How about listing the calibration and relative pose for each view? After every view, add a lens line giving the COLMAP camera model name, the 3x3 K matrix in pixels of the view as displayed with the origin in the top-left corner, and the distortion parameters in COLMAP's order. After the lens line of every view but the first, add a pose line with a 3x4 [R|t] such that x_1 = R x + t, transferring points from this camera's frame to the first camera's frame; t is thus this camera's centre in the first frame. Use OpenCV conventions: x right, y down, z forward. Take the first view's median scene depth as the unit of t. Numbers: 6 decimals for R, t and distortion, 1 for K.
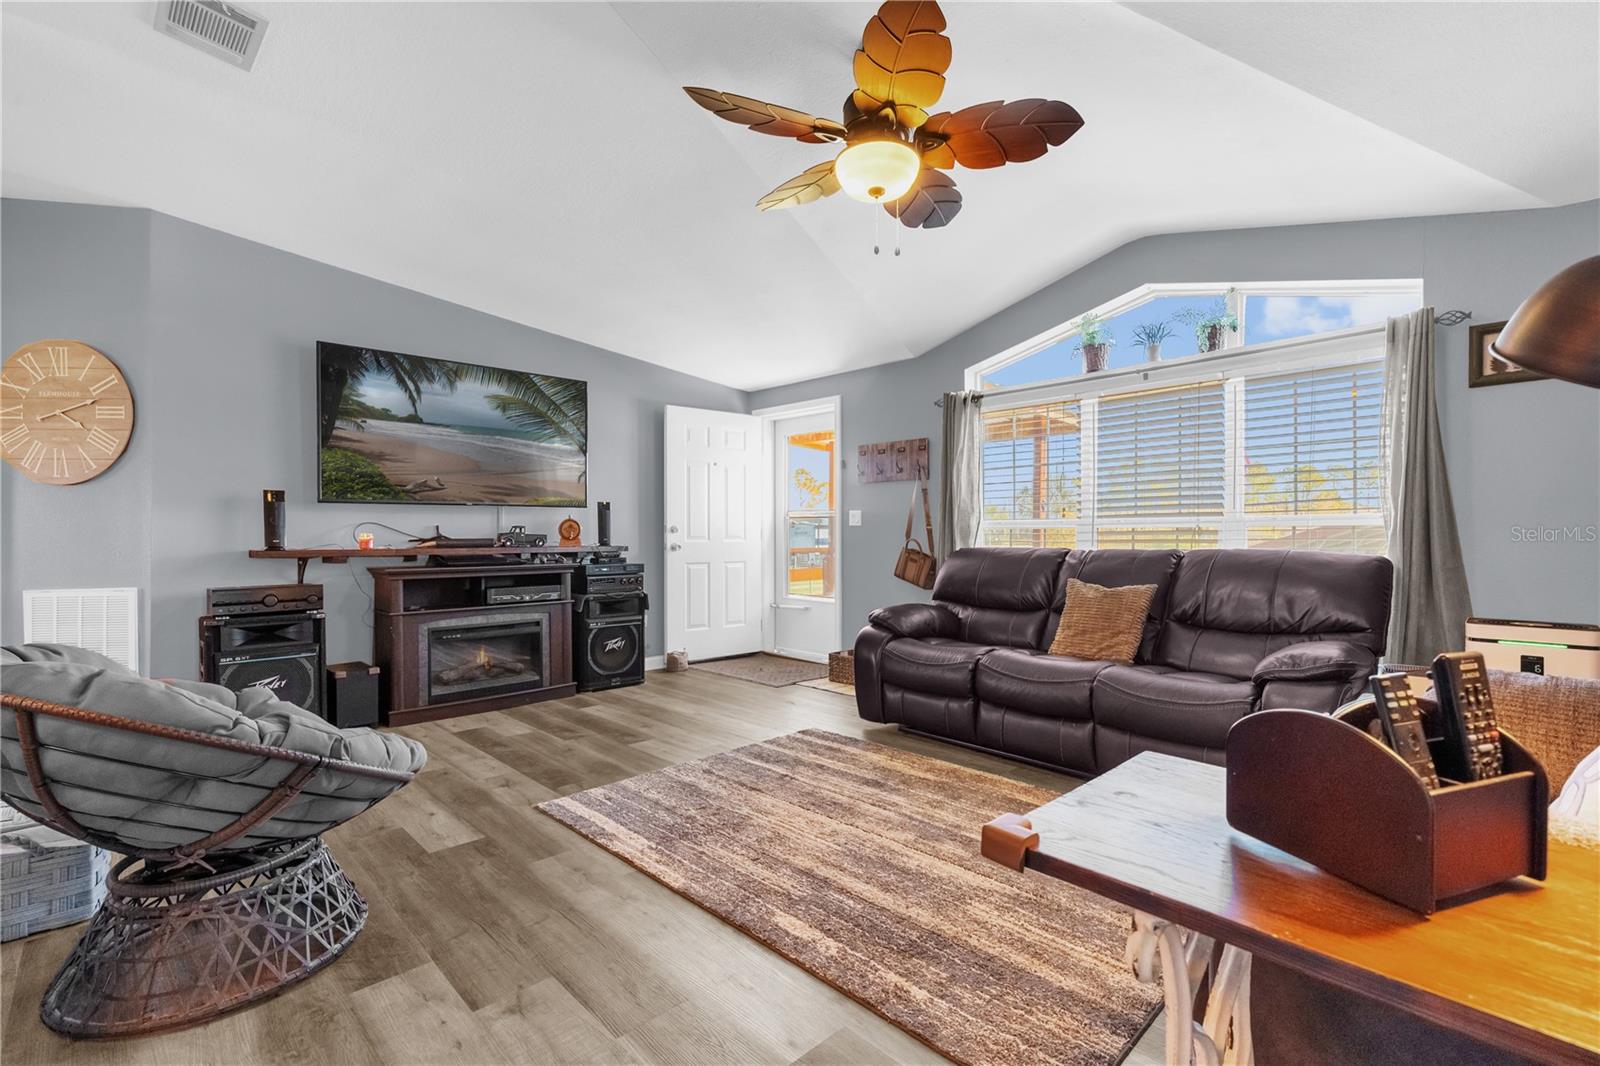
lens RADIAL K [[724.4, 0, 811.2], [0, 724.4, 538.9], [0, 0, 1]] dist [0.007041, -0.001769]
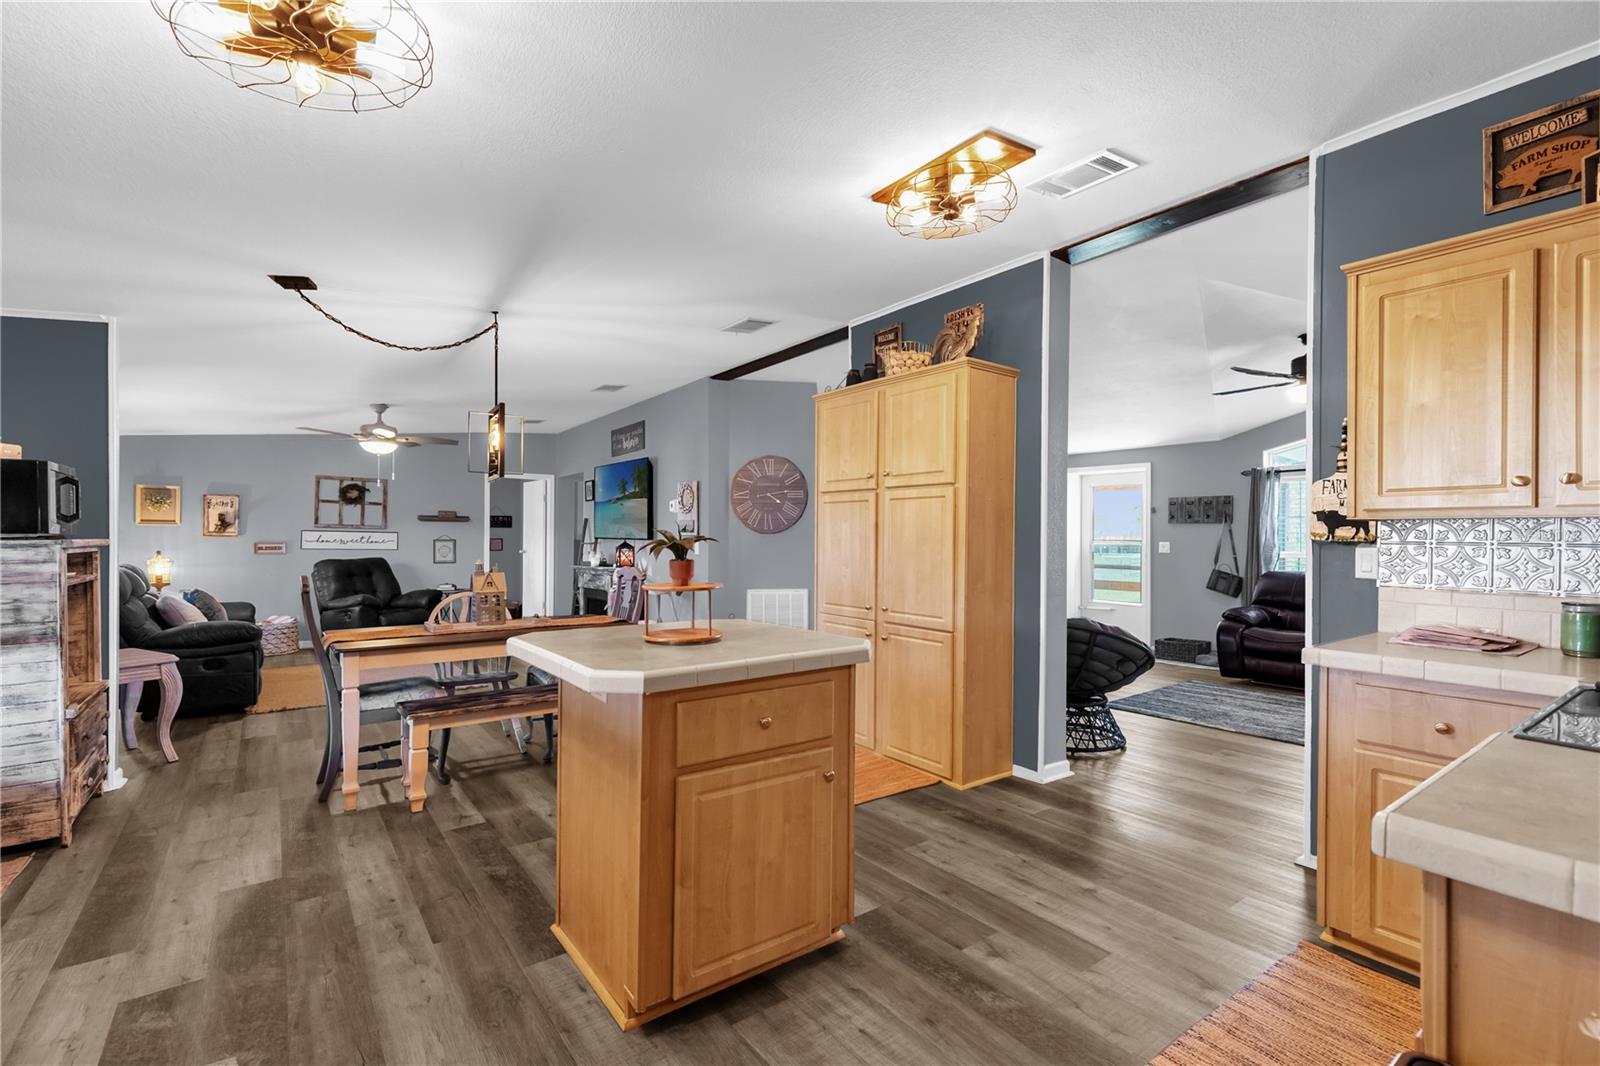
lens RADIAL K [[724.4, 0, 804.0], [0, 724.4, 533.5], [0, 0, 1]] dist [0.007041, -0.001769]
pose [[0.991375, 0.003813, -0.130999, -0.935533], [-0.005443, 0.999912, -0.012087, -0.070065], [0.130941, 0.012696, 0.991309, -1.076054]]
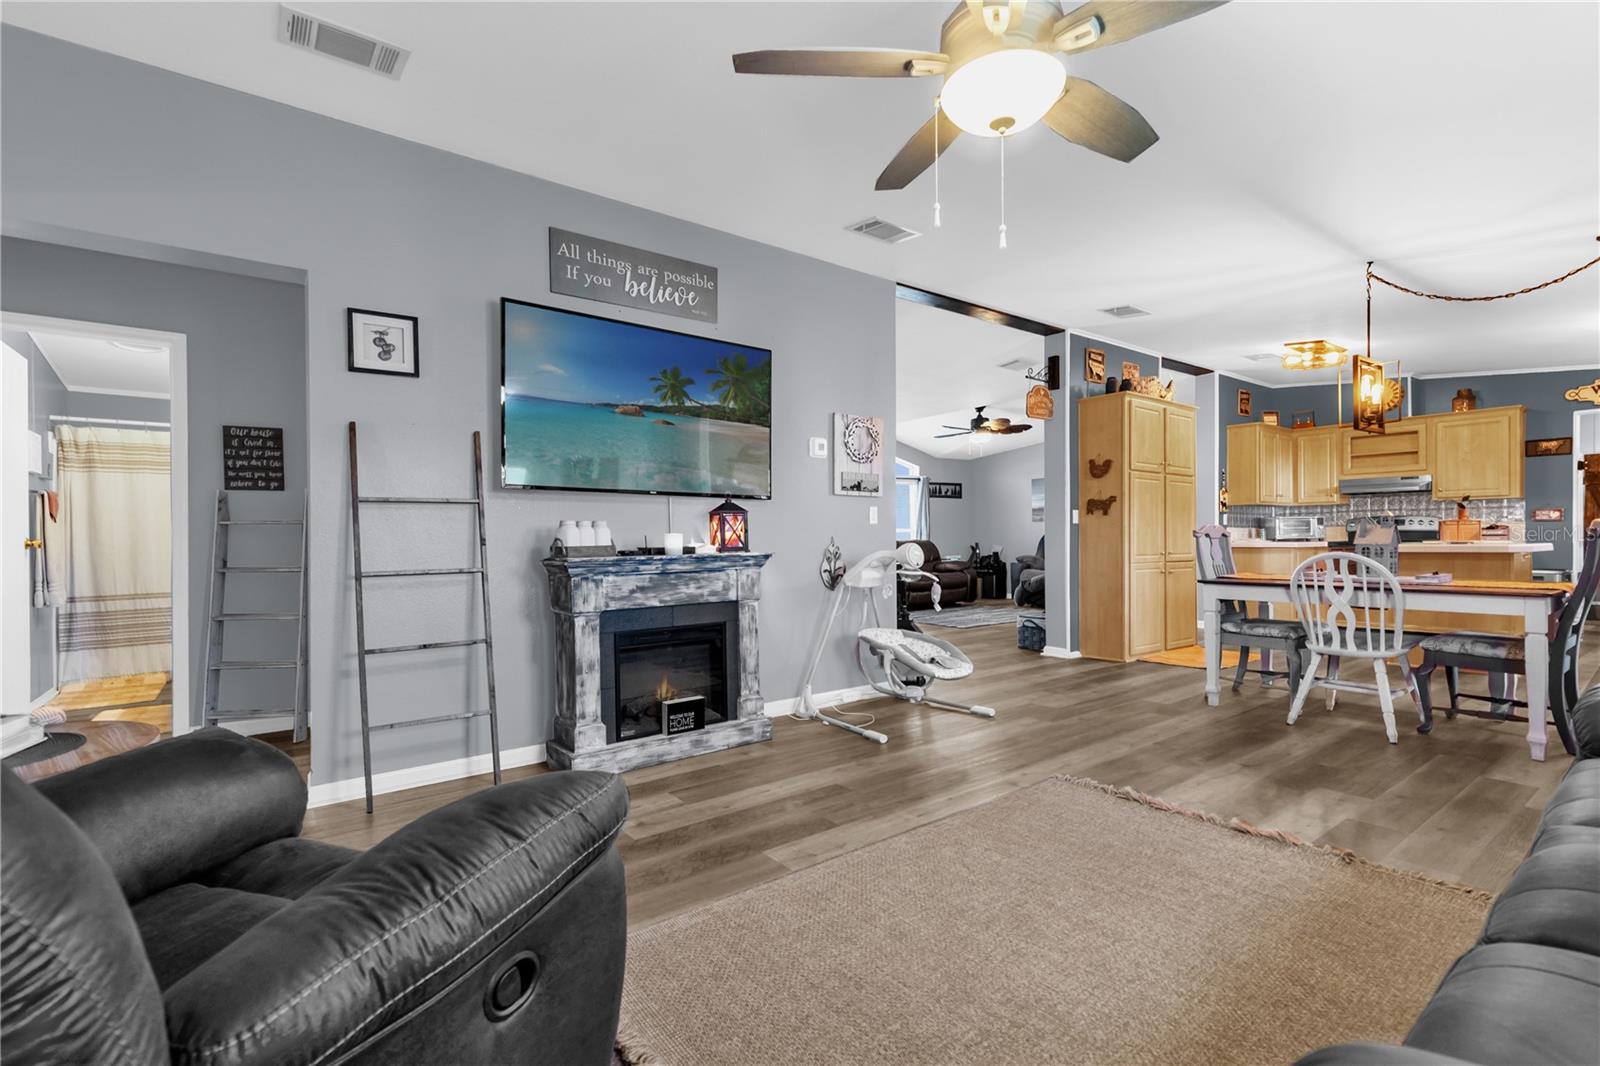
lens RADIAL K [[724.4, 0, 811.9], [0, 724.4, 541.9], [0, 0, 1]] dist [0.007041, -0.001769]
pose [[0.119915, -0.004903, 0.992772, -3.380870], [0.014686, 0.999887, 0.003165, 0.010646], [-0.992676, 0.014200, 0.119974, 1.285945]]
